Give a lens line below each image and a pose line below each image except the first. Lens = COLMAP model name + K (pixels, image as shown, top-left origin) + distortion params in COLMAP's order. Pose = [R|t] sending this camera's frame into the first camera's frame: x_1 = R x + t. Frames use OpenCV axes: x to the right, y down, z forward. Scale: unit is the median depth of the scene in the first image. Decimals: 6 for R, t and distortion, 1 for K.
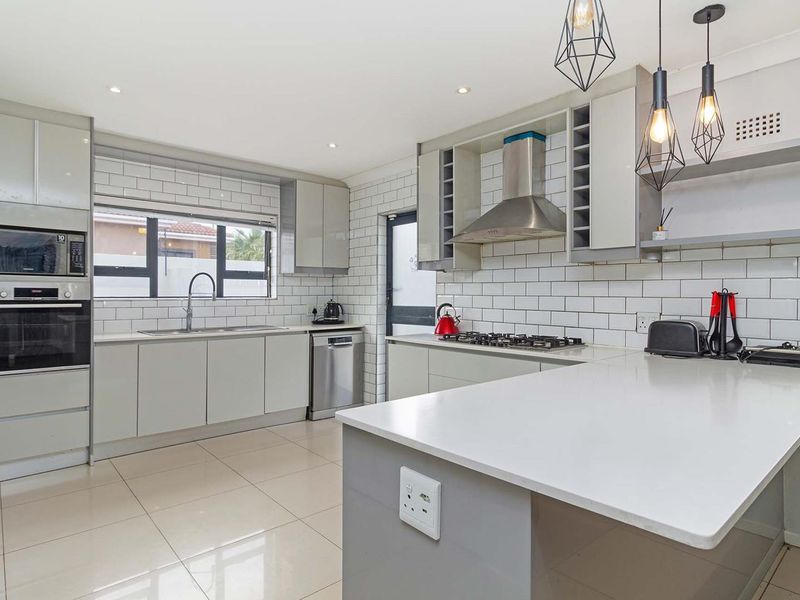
lens RADIAL K [[458.5, 0, 392.0], [0, 458.5, 295.0], [0, 0, 1]] dist [-0.000148, -0.000208]
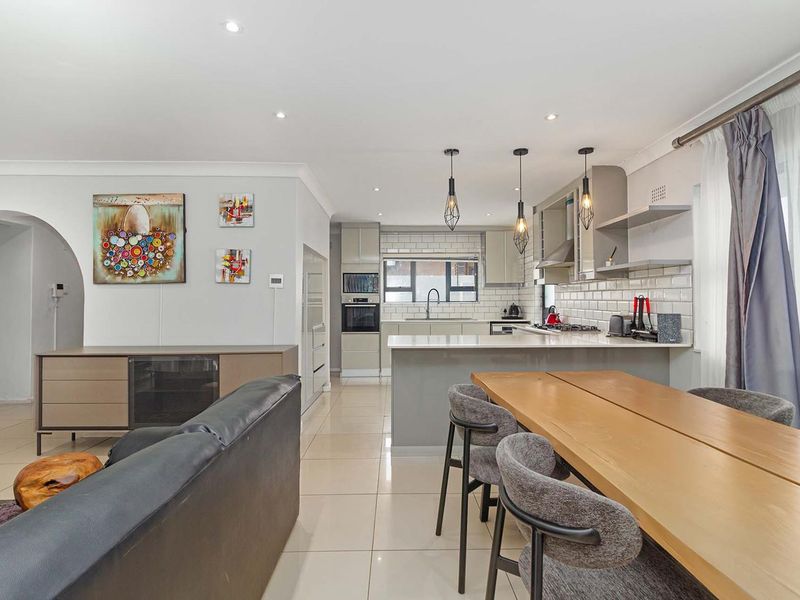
lens RADIAL K [[429.7, 0, 403.8], [0, 429.7, 297.7], [0, 0, 1]] dist [0.022750, 0.000197]
pose [[0.770077, -0.010814, -0.637859, 0.606129], [0.005880, 0.999934, -0.009854, 0.004120], [0.637923, 0.003837, 0.770090, -0.424472]]
